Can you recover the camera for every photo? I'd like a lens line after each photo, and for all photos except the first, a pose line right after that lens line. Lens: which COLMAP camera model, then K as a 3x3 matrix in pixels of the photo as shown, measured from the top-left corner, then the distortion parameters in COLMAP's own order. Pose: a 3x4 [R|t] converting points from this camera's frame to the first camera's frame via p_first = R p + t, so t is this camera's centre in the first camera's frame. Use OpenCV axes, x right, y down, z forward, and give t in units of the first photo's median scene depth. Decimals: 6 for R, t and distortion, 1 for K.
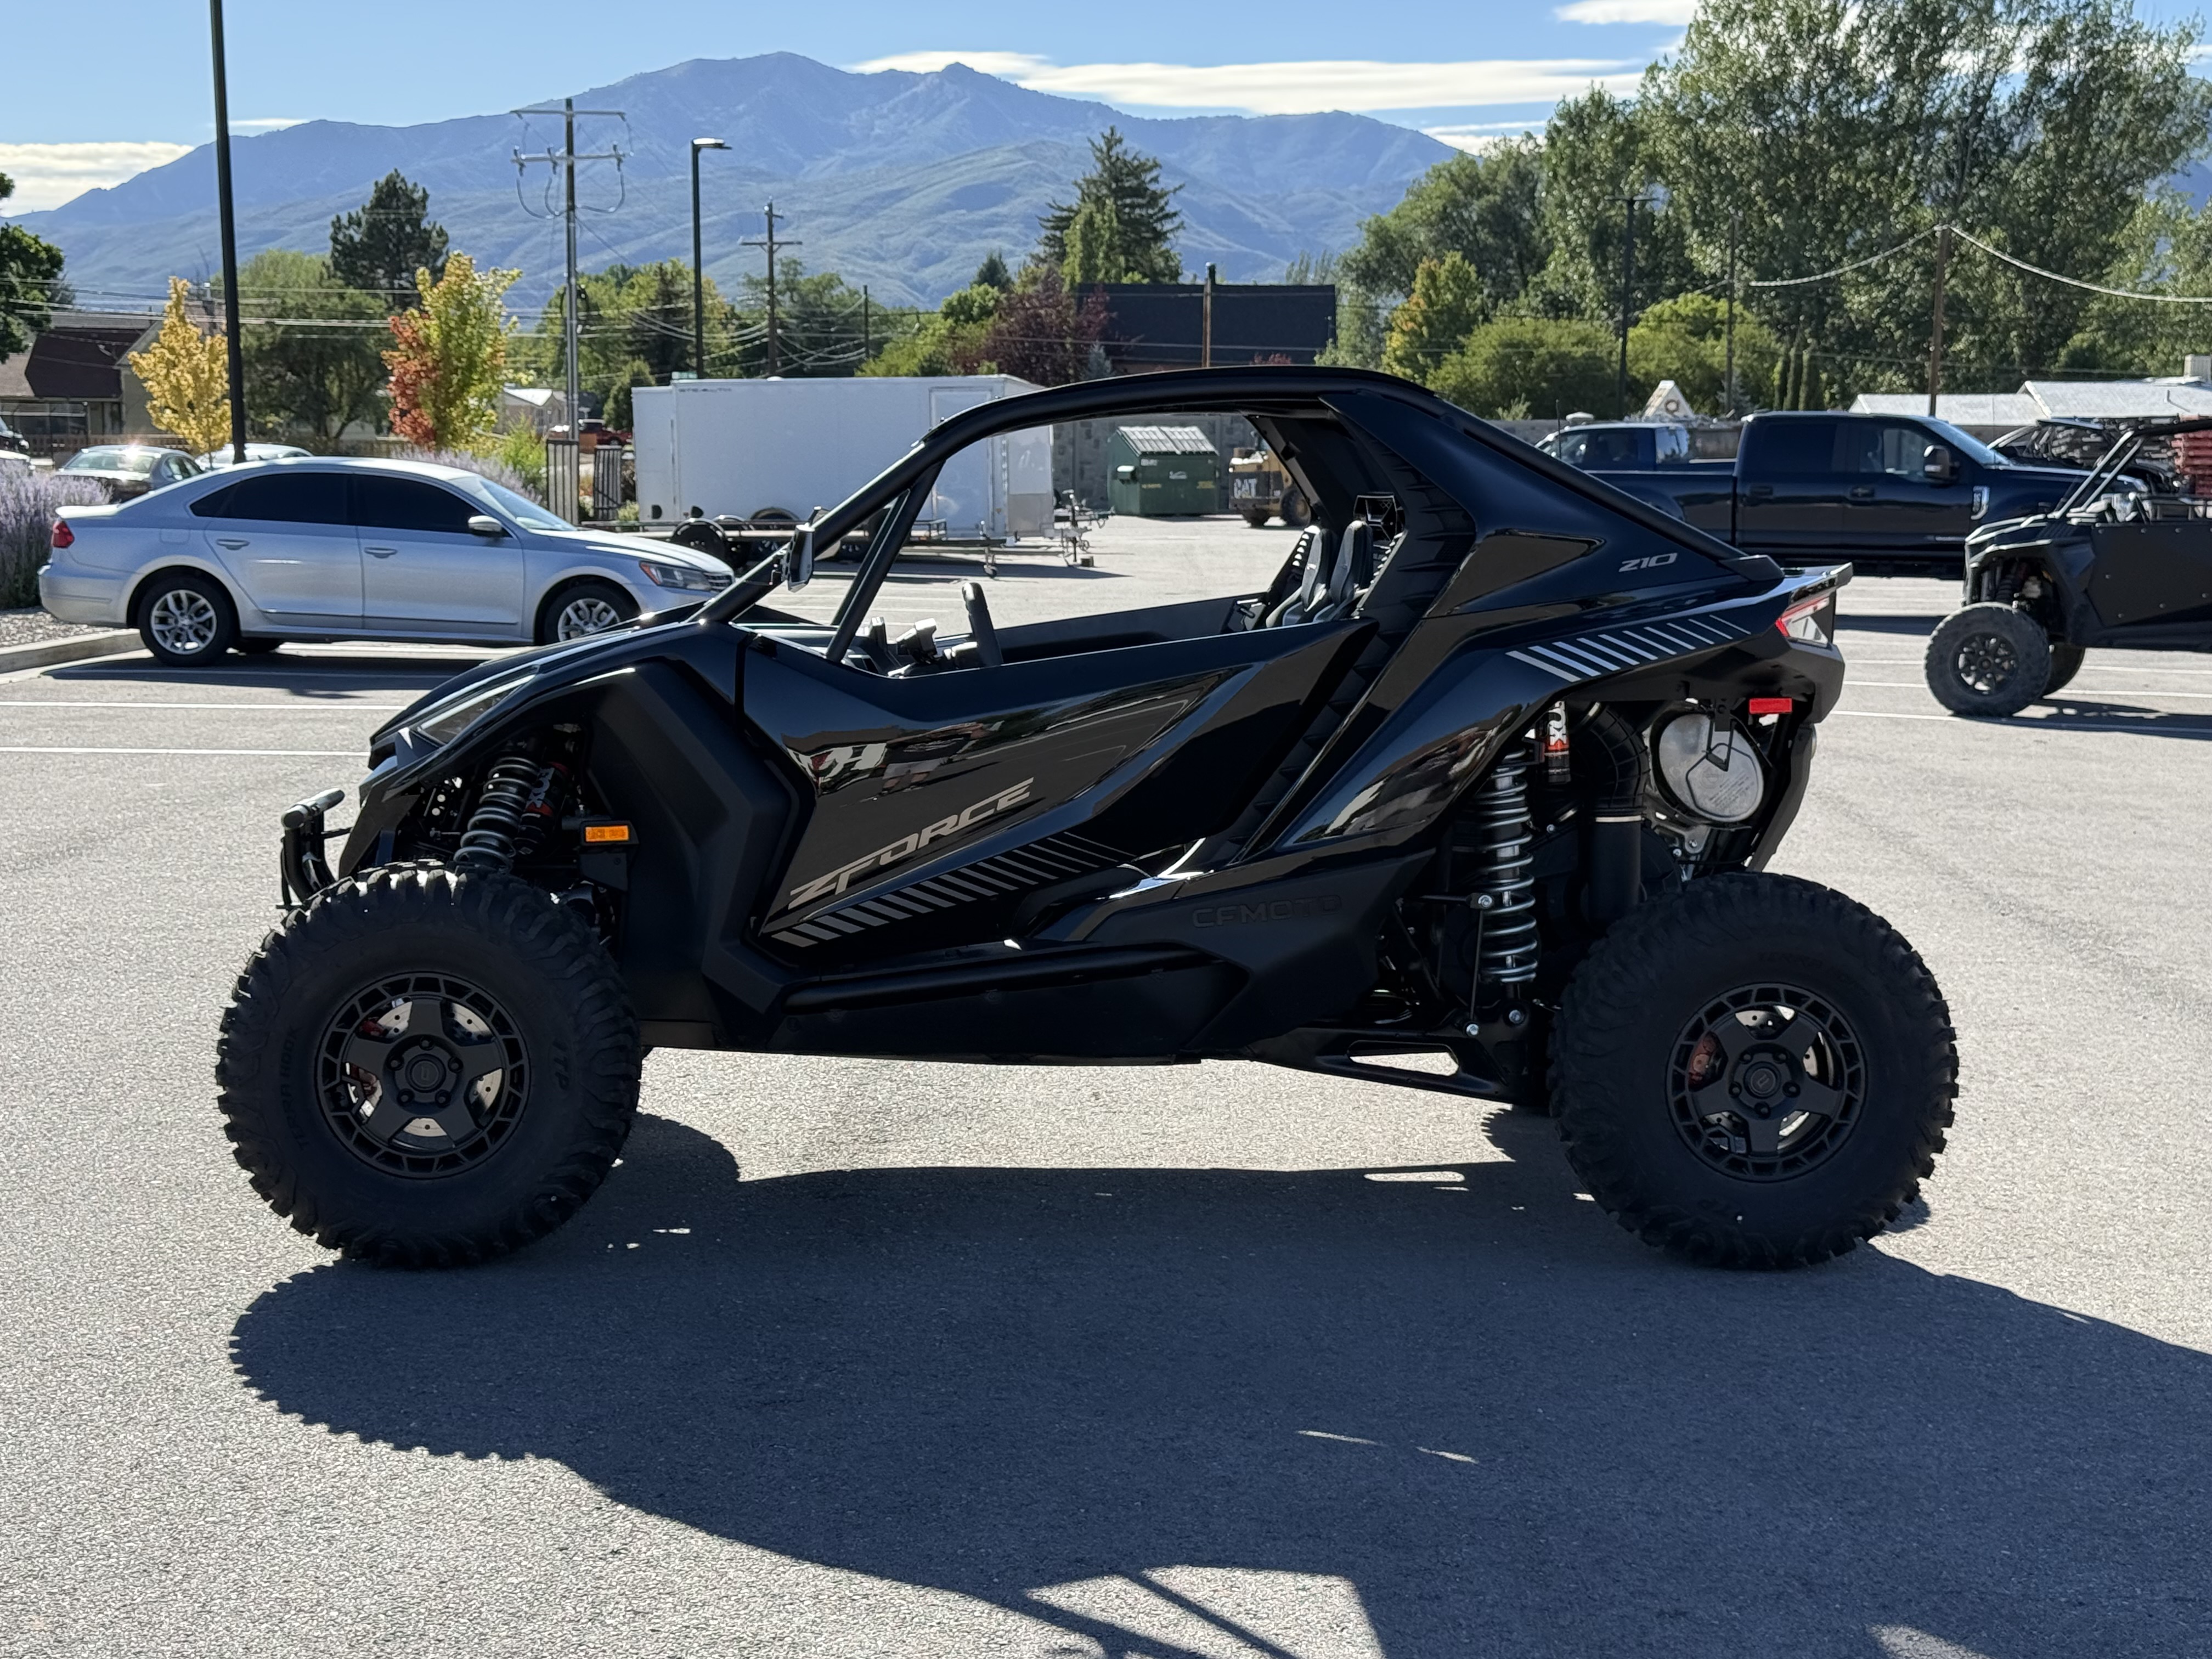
lens RADIAL K [[3140.6, 0, 1112.1], [0, 3140.6, 832.8], [0, 0, 1]] dist [0.111688, 0.000000]
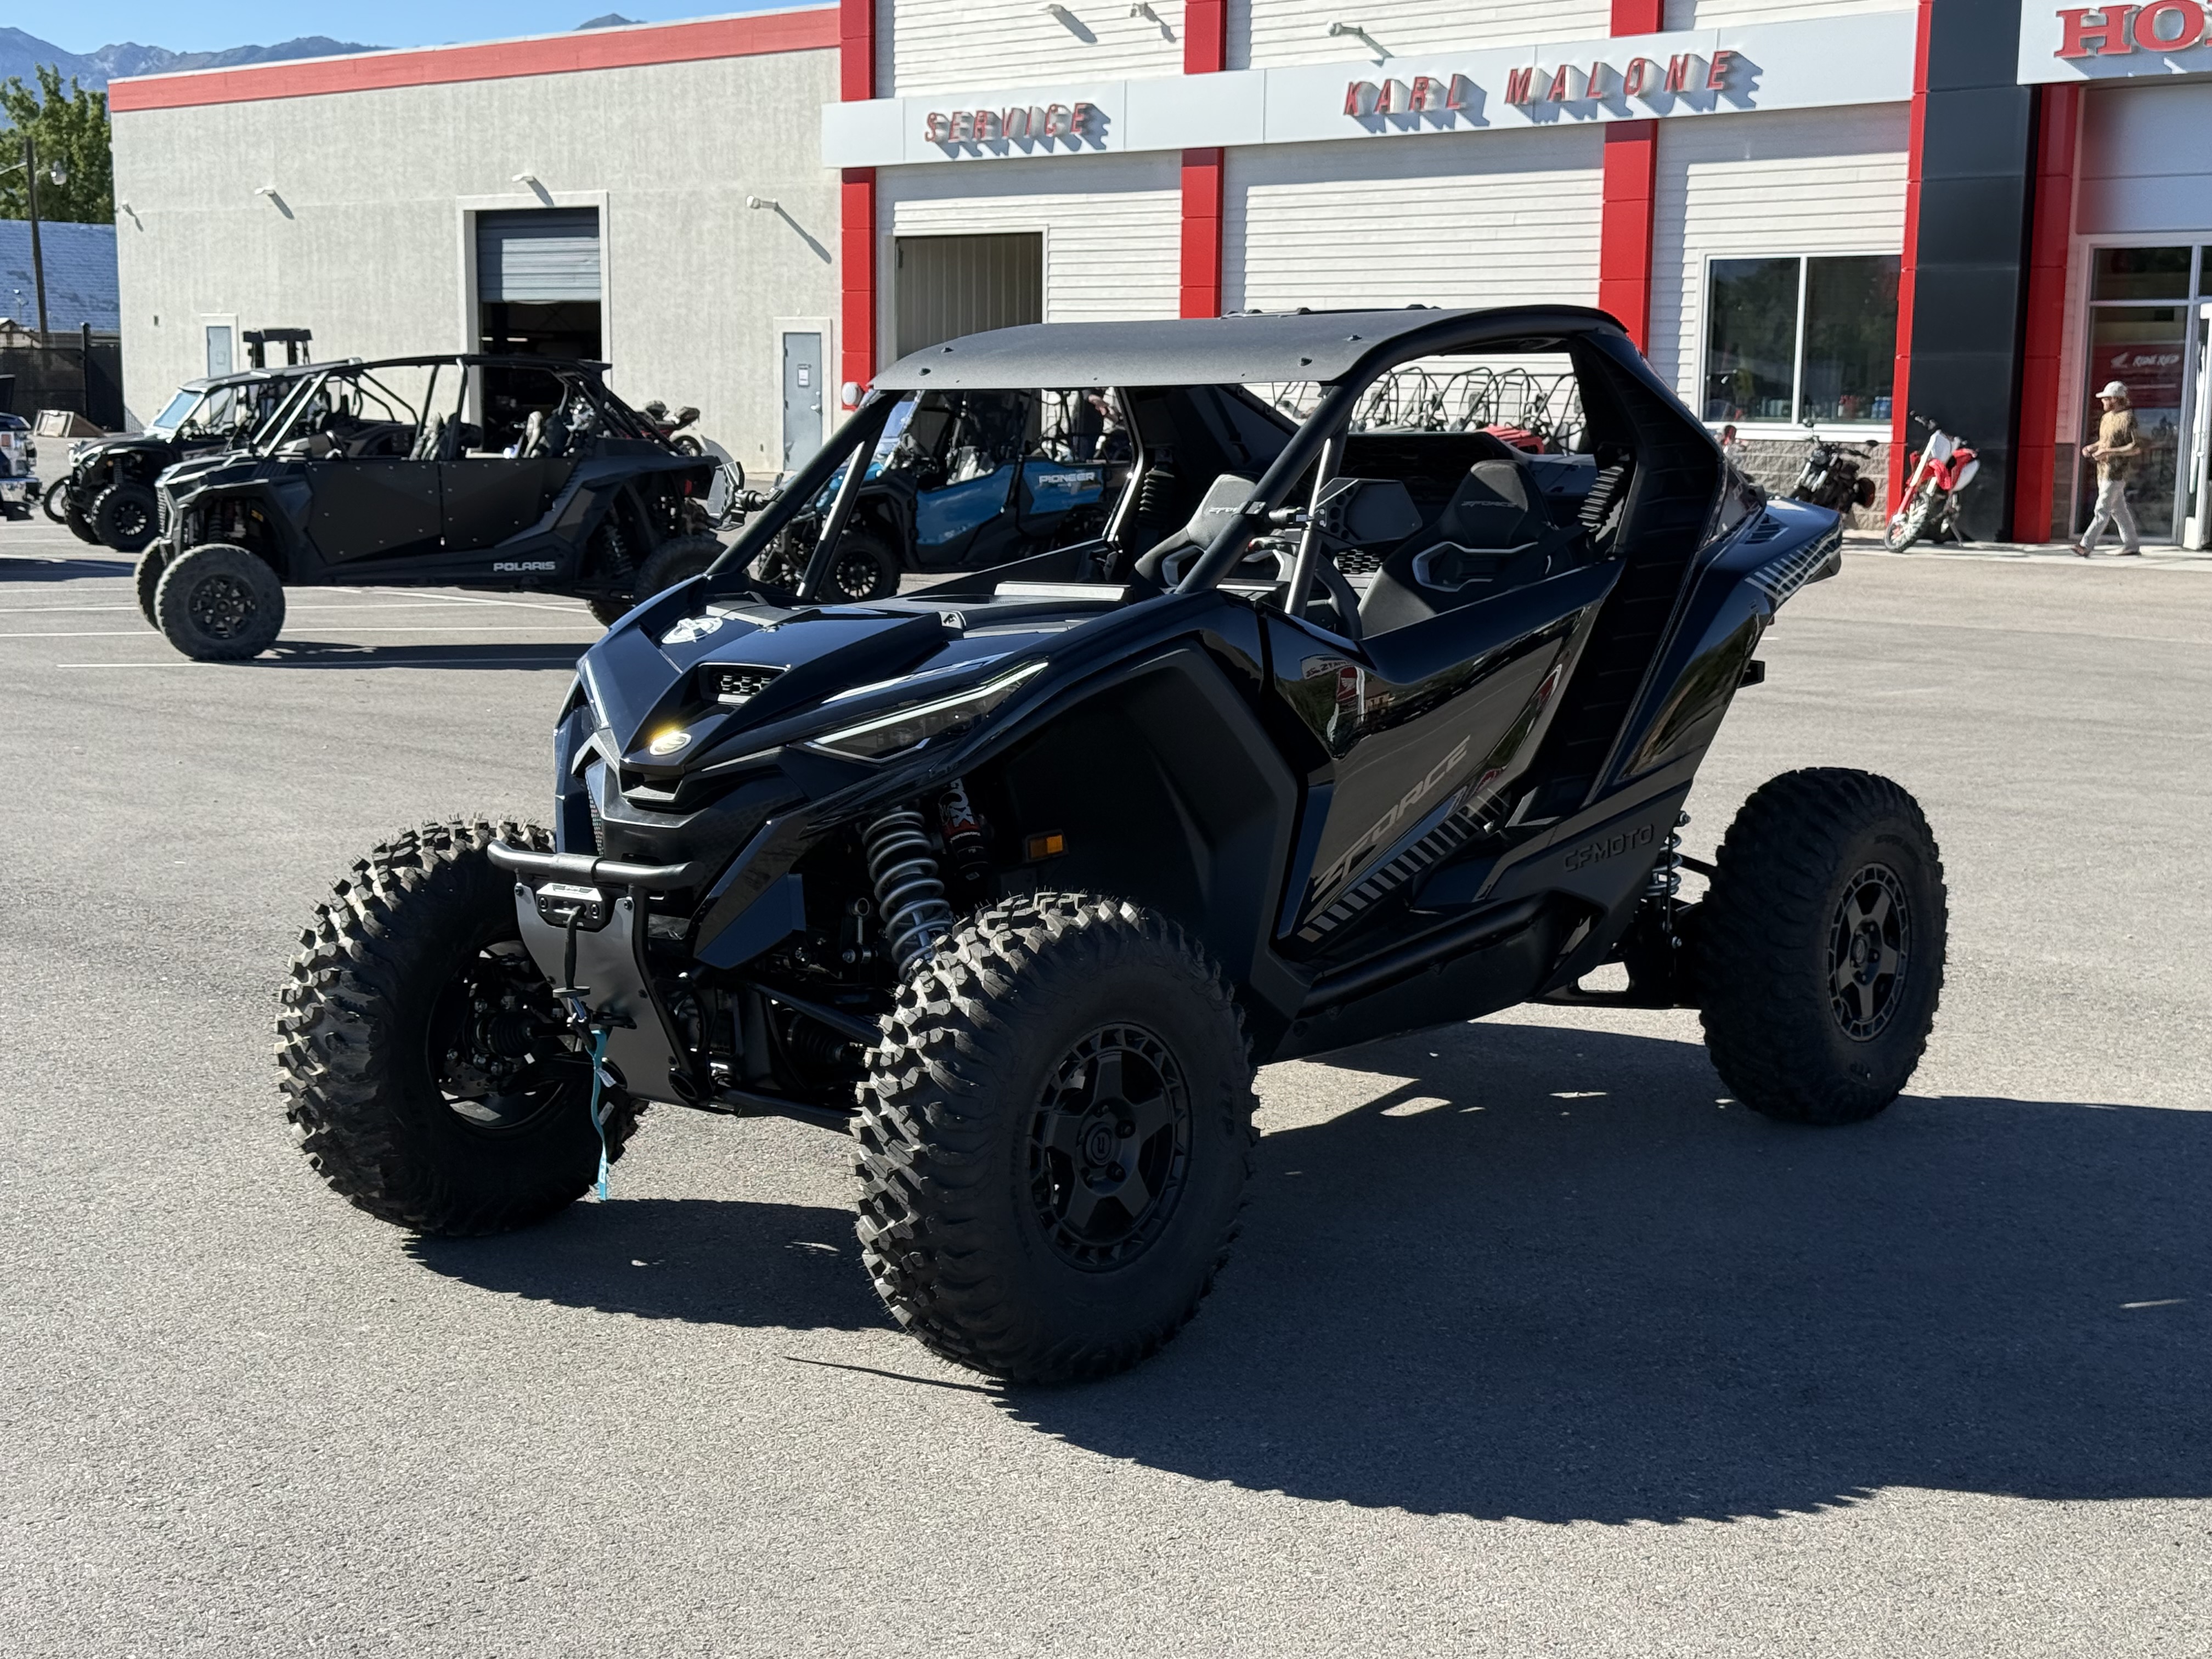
lens RADIAL K [[3140.6, 0, 1107.7], [0, 3140.6, 840.0], [0, 0, 1]] dist [0.111688, 0.000000]
pose [[0.701365, -0.104051, 0.705167, -0.228345], [0.088521, 0.994344, 0.058677, -0.014969], [-0.707284, 0.021268, 0.706610, 0.118781]]
